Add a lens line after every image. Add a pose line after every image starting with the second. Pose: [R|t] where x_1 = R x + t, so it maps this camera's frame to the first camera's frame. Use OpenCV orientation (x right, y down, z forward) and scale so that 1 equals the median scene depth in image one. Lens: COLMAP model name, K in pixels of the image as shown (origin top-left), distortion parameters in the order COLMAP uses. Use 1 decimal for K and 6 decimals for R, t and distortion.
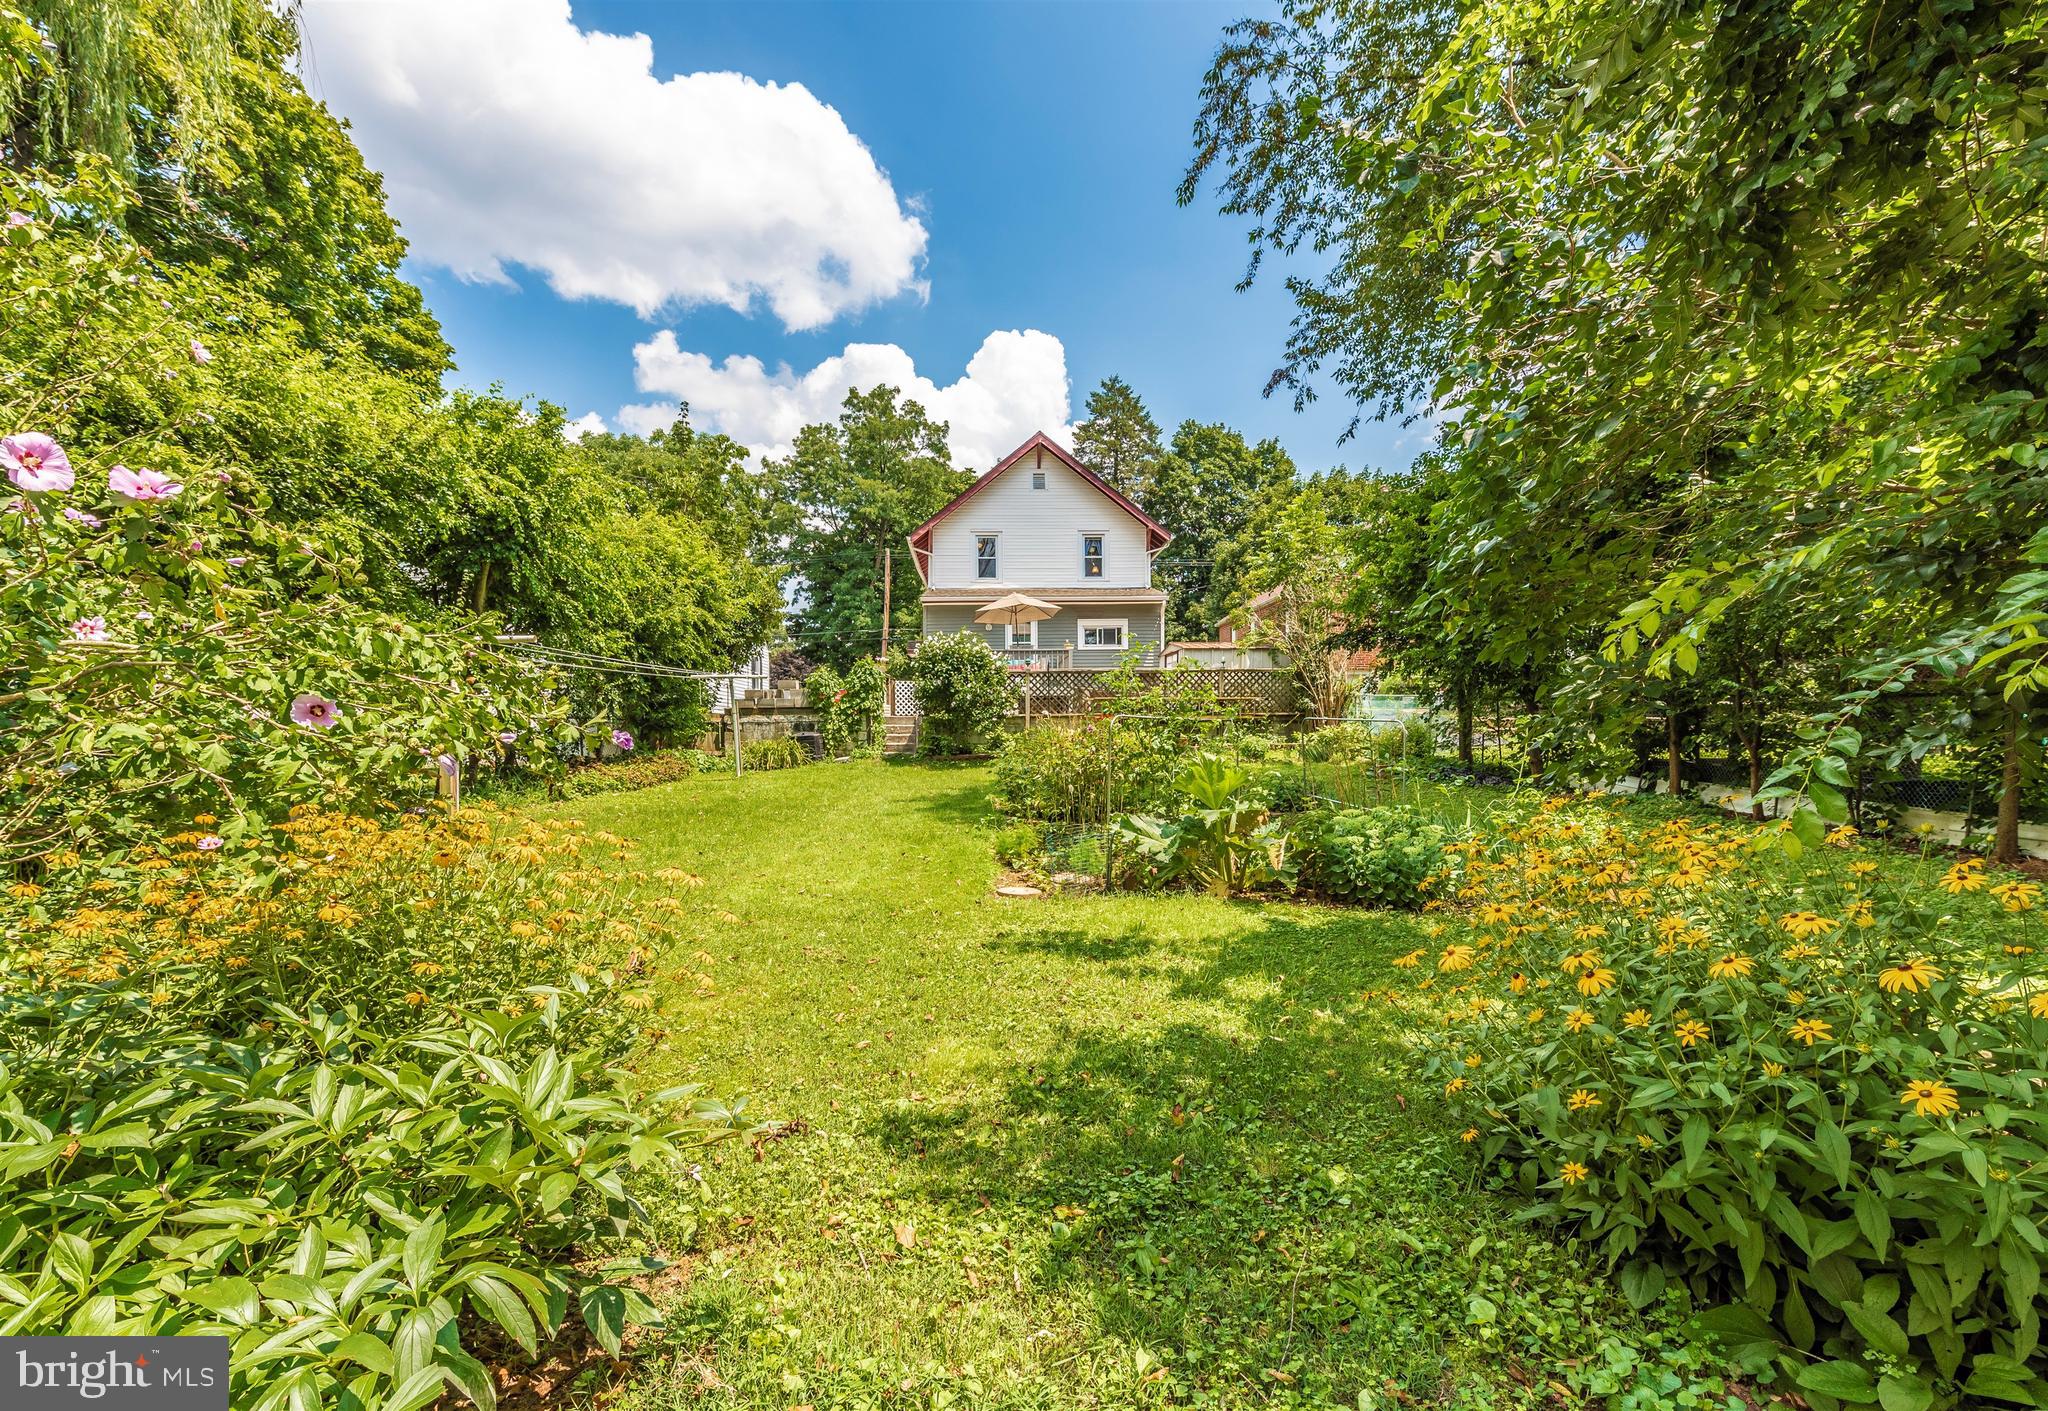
lens RADIAL K [[857.9, 0, 1016.7], [0, 857.9, 705.8], [0, 0, 1]] dist [-0.000688, -0.000003]
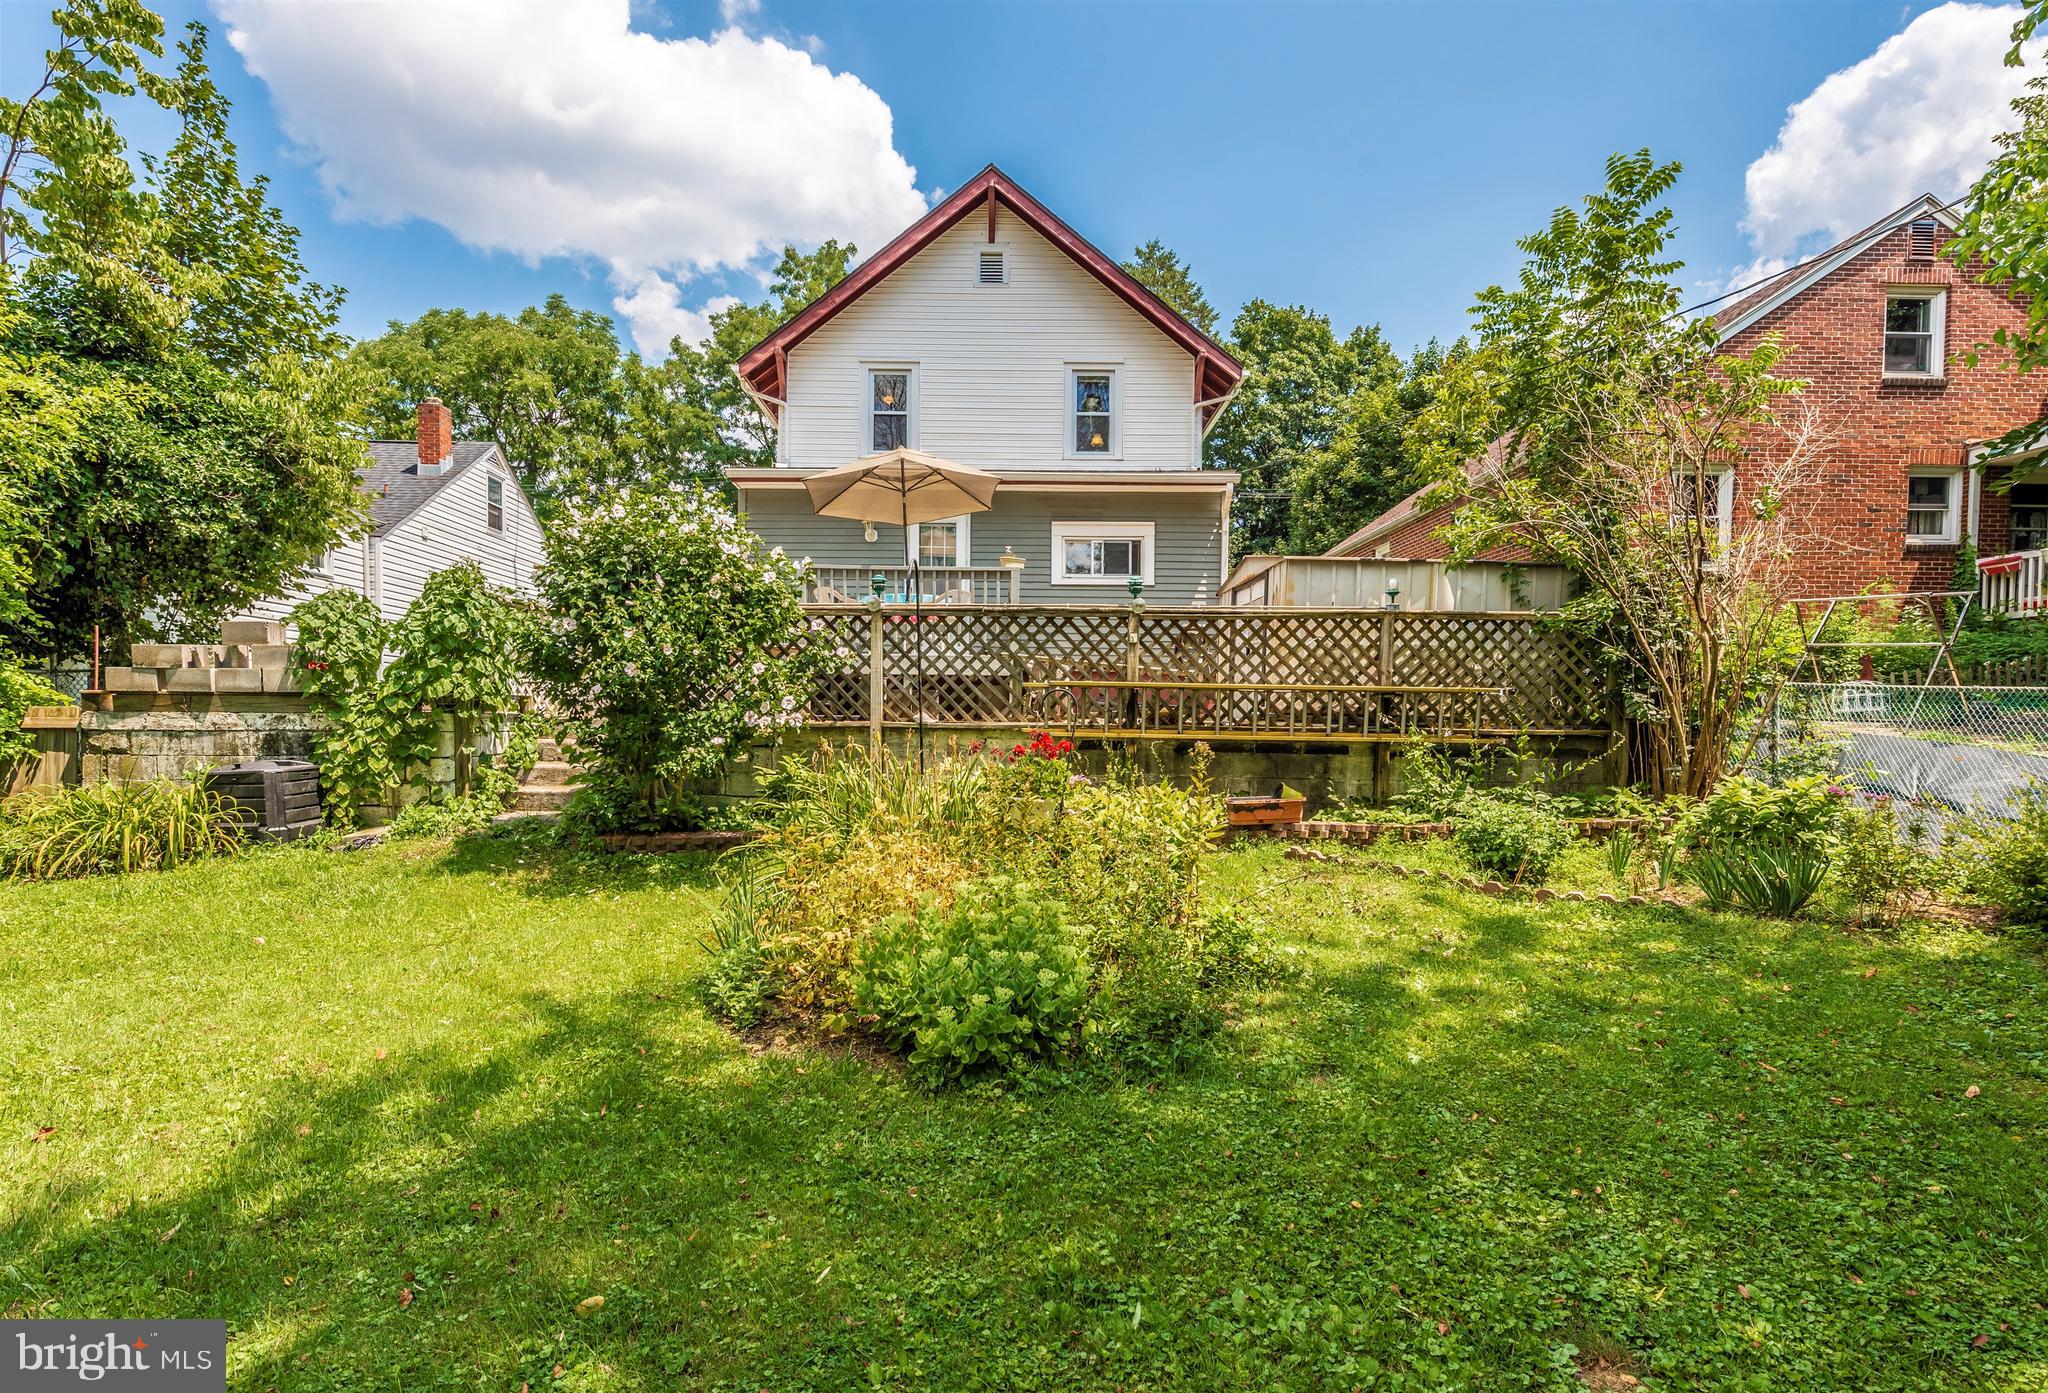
lens RADIAL K [[1020.0, 0, 1027.2], [0, 1020.0, 694.3], [0, 0, 1]] dist [0.002786, 0.000050]
pose [[0.999818, 0.017154, -0.008370, 0.057422], [-0.017128, 0.999848, 0.003119, -0.003182], [0.008422, -0.002975, 0.999960, 0.375331]]
